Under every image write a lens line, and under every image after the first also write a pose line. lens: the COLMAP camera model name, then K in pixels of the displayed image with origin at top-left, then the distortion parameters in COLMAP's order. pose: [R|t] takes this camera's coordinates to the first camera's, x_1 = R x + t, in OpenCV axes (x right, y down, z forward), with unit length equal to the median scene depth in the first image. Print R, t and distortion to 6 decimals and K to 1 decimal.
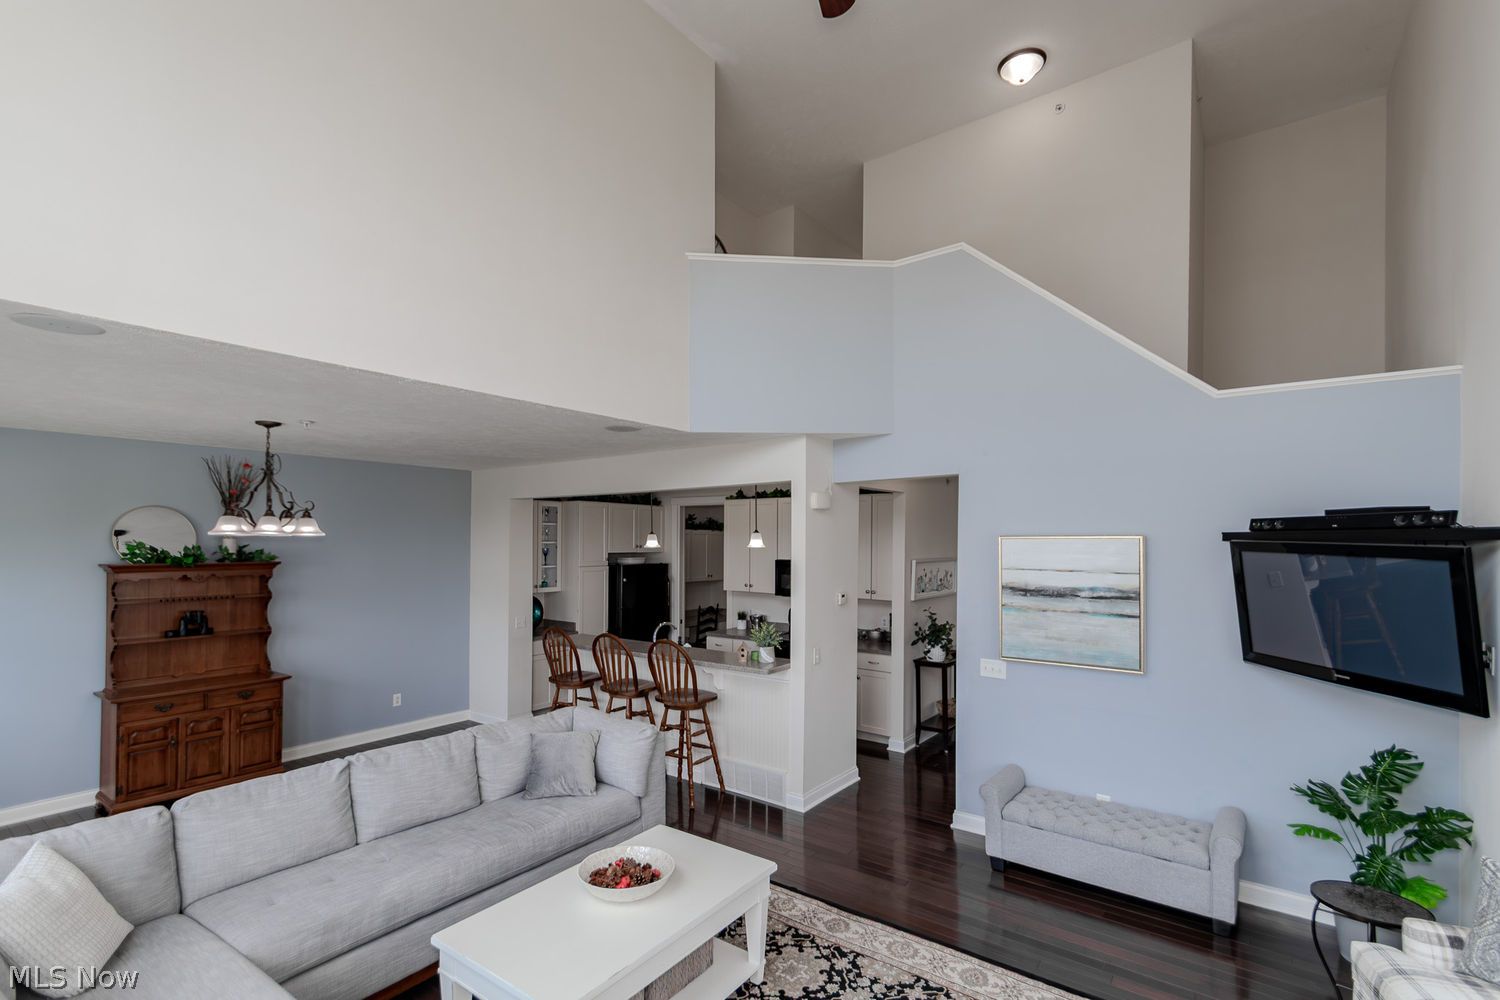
lens RADIAL K [[679.7, 0, 726.4], [0, 679.7, 535.0], [0, 0, 1]] dist [0.020517, 0.000002]
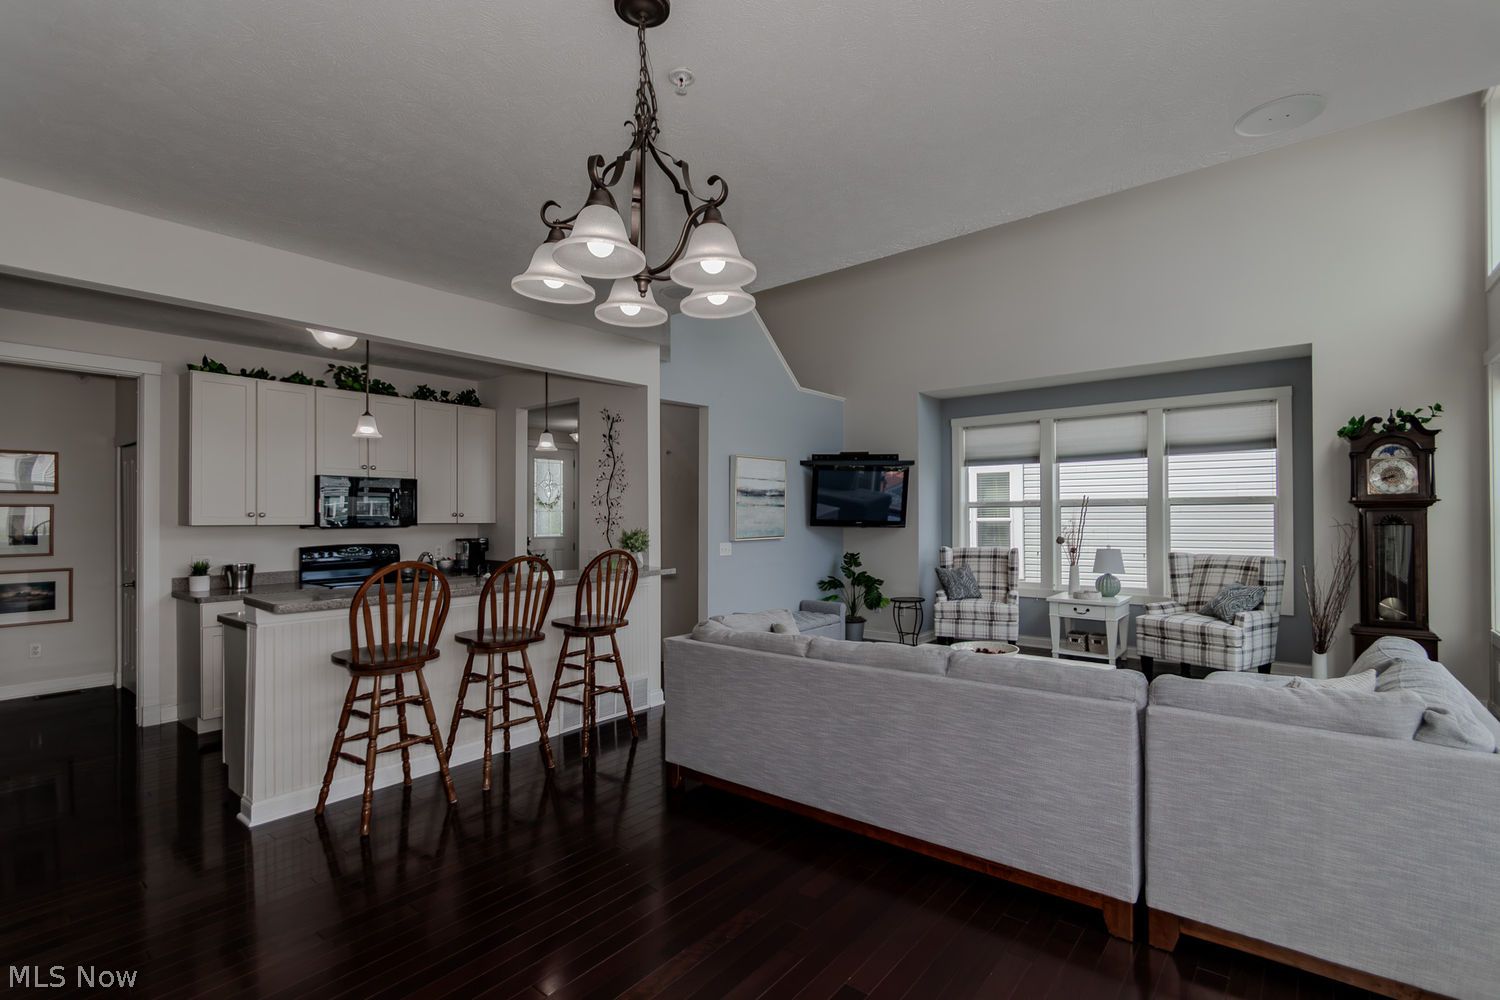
lens RADIAL K [[684.0, 0, 750.0], [0, 684.0, 500.0], [0, 0, 1]] dist [0.003178, -0.000334]
pose [[0.017201, 0.020798, 0.999636, -0.921231], [-0.004707, 0.999774, -0.020720, 0.111791], [-0.999841, -0.004349, 0.017295, 0.838718]]
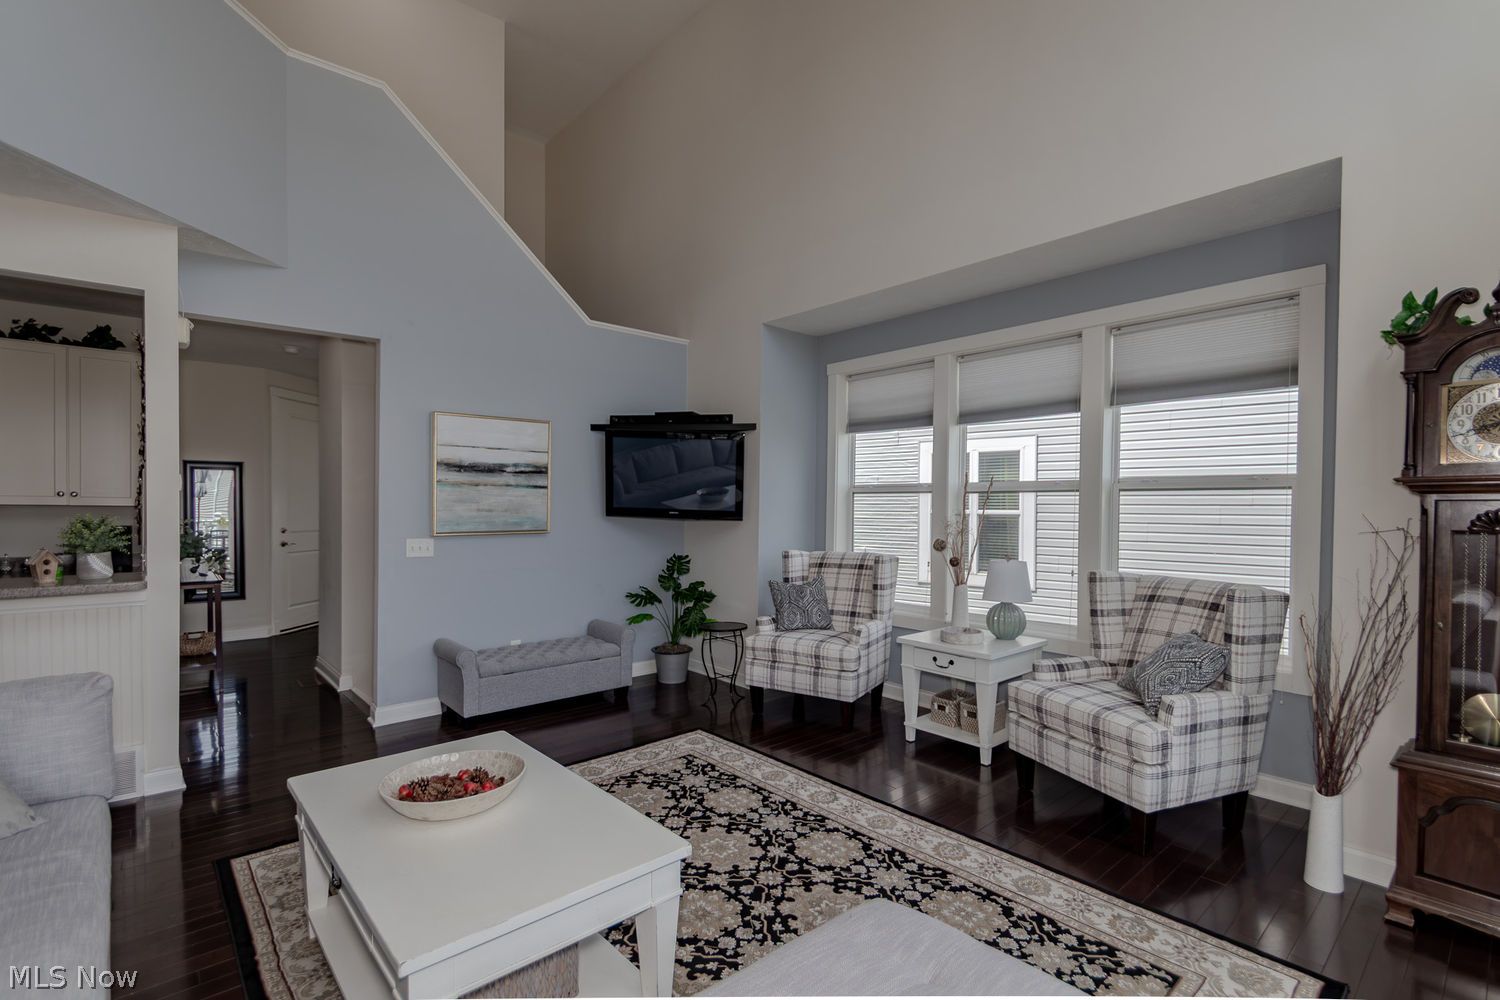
lens RADIAL K [[689.2, 0, 751.7], [0, 689.2, 506.2], [0, 0, 1]] dist [0.002554, 0.000495]
pose [[0.182755, -0.001920, 0.983157, -0.442628], [-0.016595, 0.999850, 0.005038, 0.111883], [-0.983018, -0.017236, 0.182696, 0.322514]]
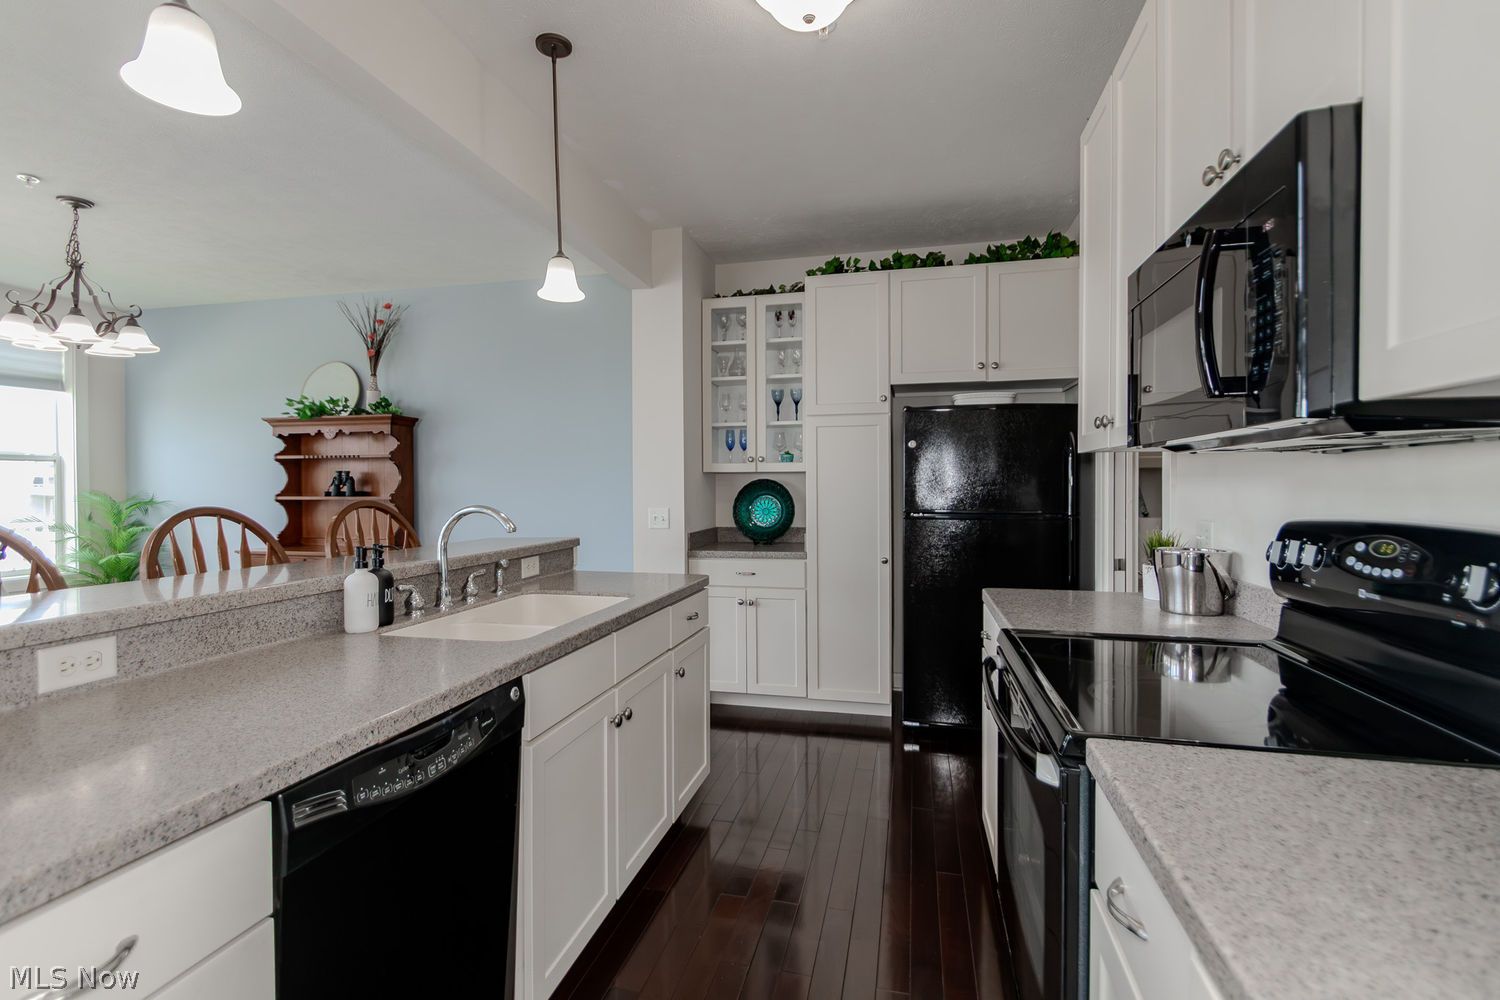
lens RADIAL K [[684.0, 0, 750.0], [0, 684.0, 500.0], [0, 0, 1]] dist [0.003178, -0.000334]
pose [[0.400909, 0.016655, -0.915967, 0.326374], [0.011761, 0.999659, 0.023325, 0.149712], [0.916043, -0.020124, 0.400576, 1.233538]]
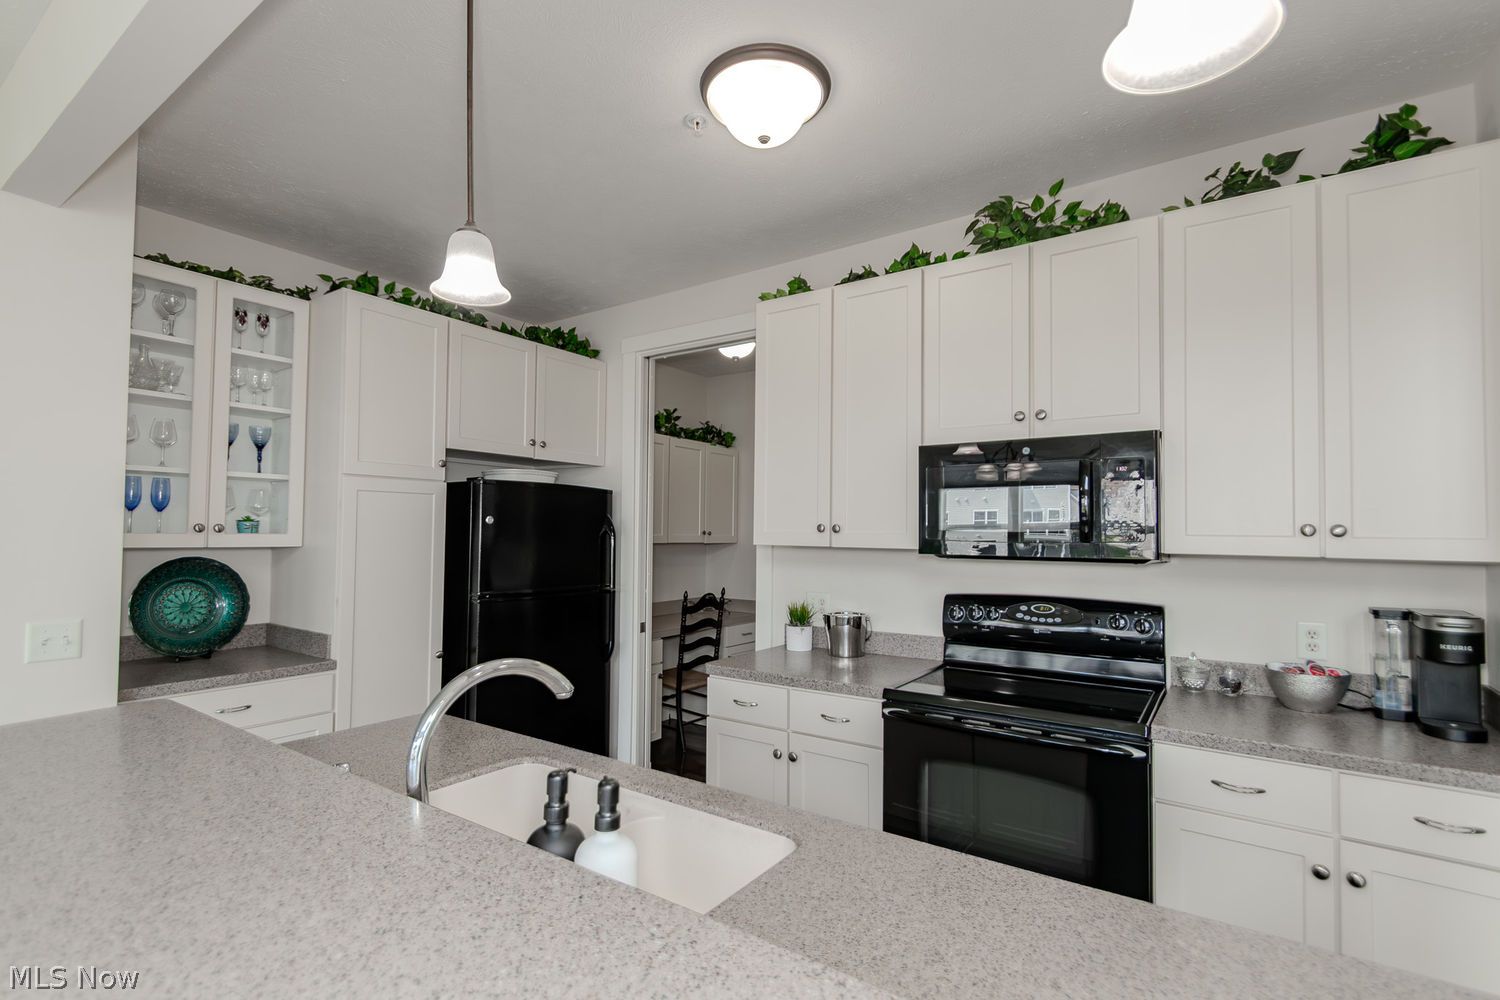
lens RADIAL K [[694.7, 0, 745.0], [0, 694.7, 526.5], [0, 0, 1]] dist [-0.019872, -0.000391]
pose [[0.999019, 0.007019, 0.043725, -0.038368], [-0.007003, 0.999975, -0.000525, 0.115452], [-0.043728, 0.000218, 0.999043, 1.020759]]
